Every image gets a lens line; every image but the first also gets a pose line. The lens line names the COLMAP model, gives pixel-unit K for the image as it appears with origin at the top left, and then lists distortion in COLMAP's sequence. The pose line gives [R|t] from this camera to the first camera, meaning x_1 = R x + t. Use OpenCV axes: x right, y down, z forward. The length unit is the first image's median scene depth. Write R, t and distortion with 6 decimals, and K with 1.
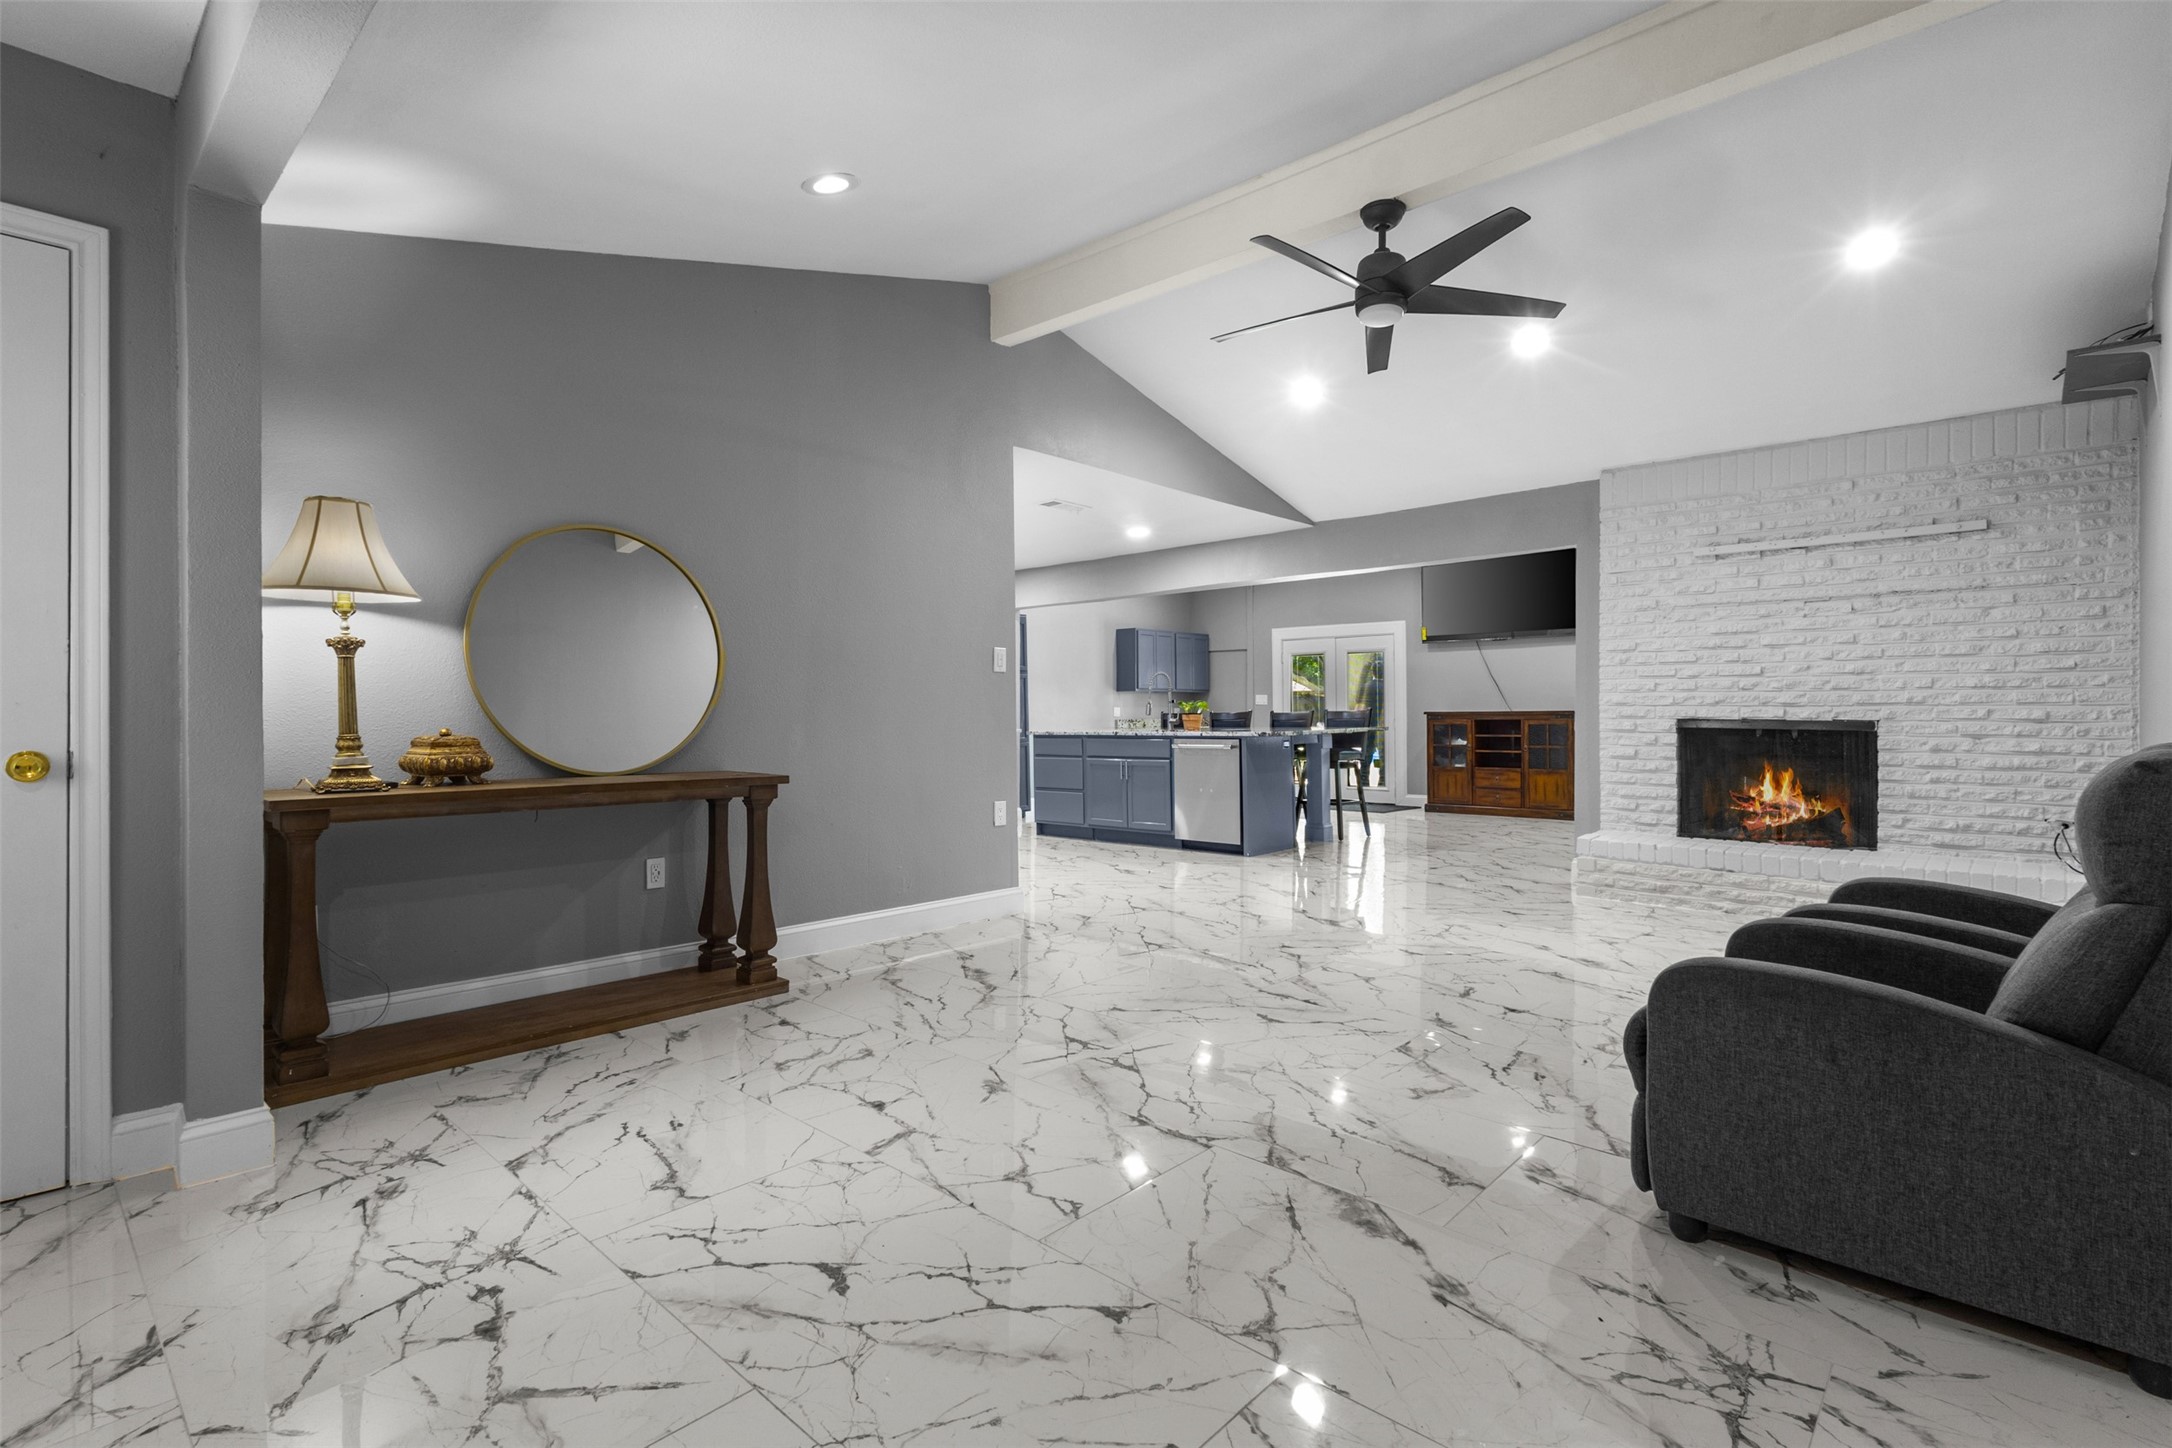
lens RADIAL K [[1000.1, 0, 1086.0], [0, 1000.1, 724.0], [0, 0, 1]] dist [-0.000675, 0.000483]
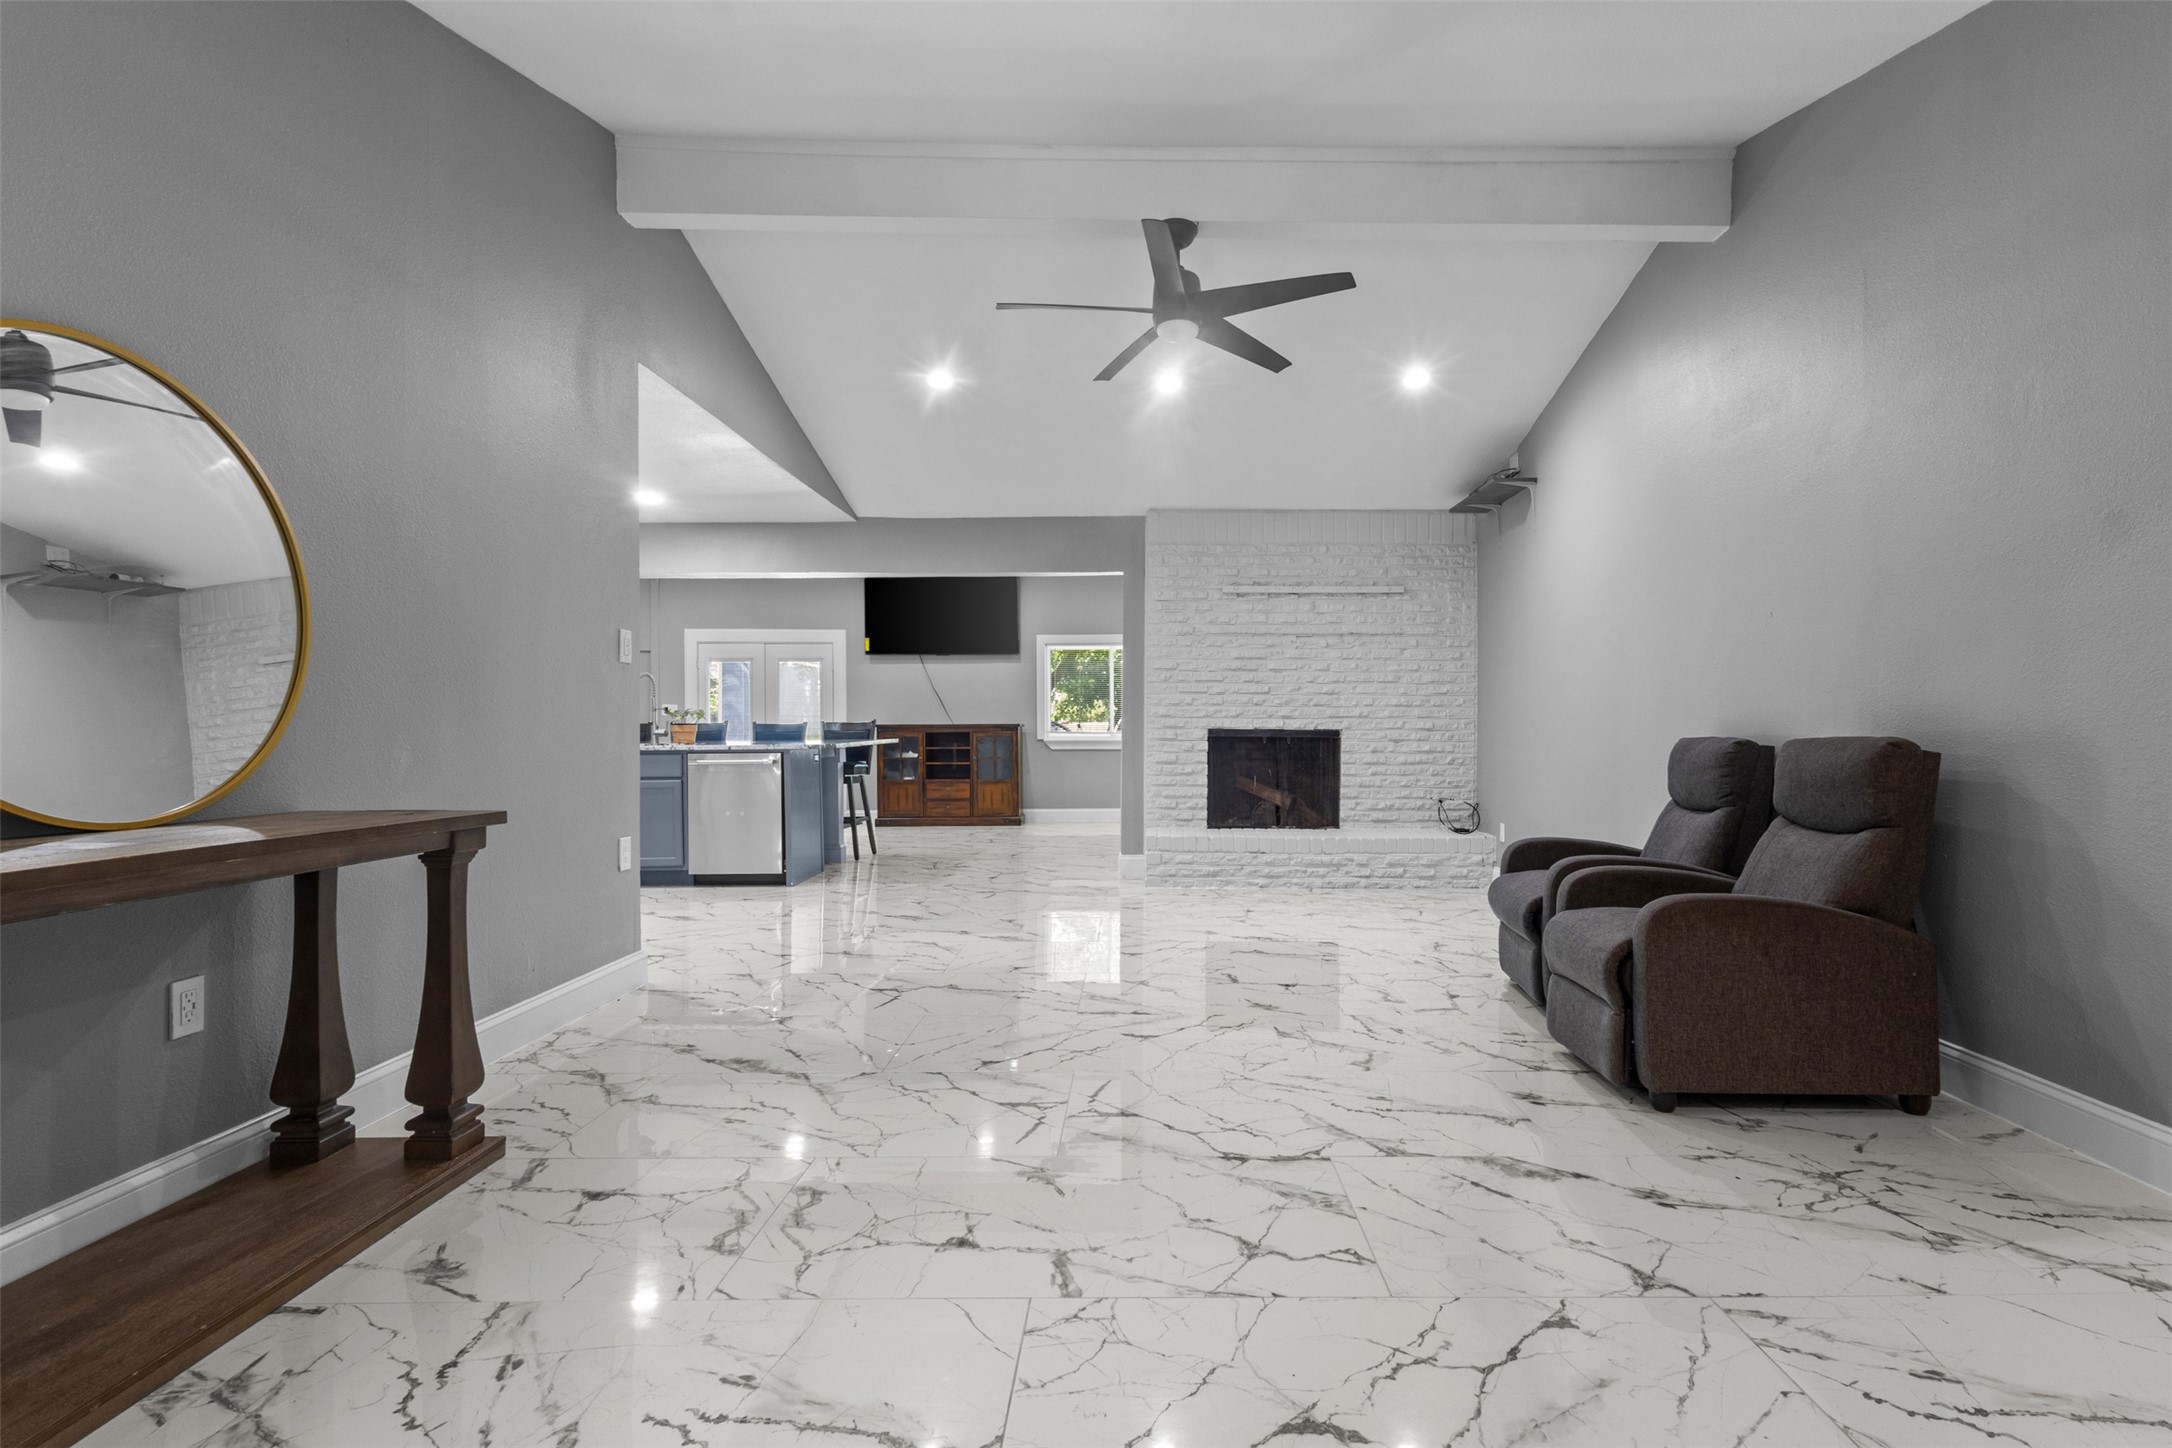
lens RADIAL K [[1037.6, 0, 1096.0], [0, 1037.6, 734.5], [0, 0, 1]] dist [-0.000118, 0.000893]
pose [[0.729893, -0.001227, 0.683561, -0.383204], [0.006593, 0.999965, -0.005246, 0.007975], [-0.683530, 0.008336, 0.729875, 0.219536]]
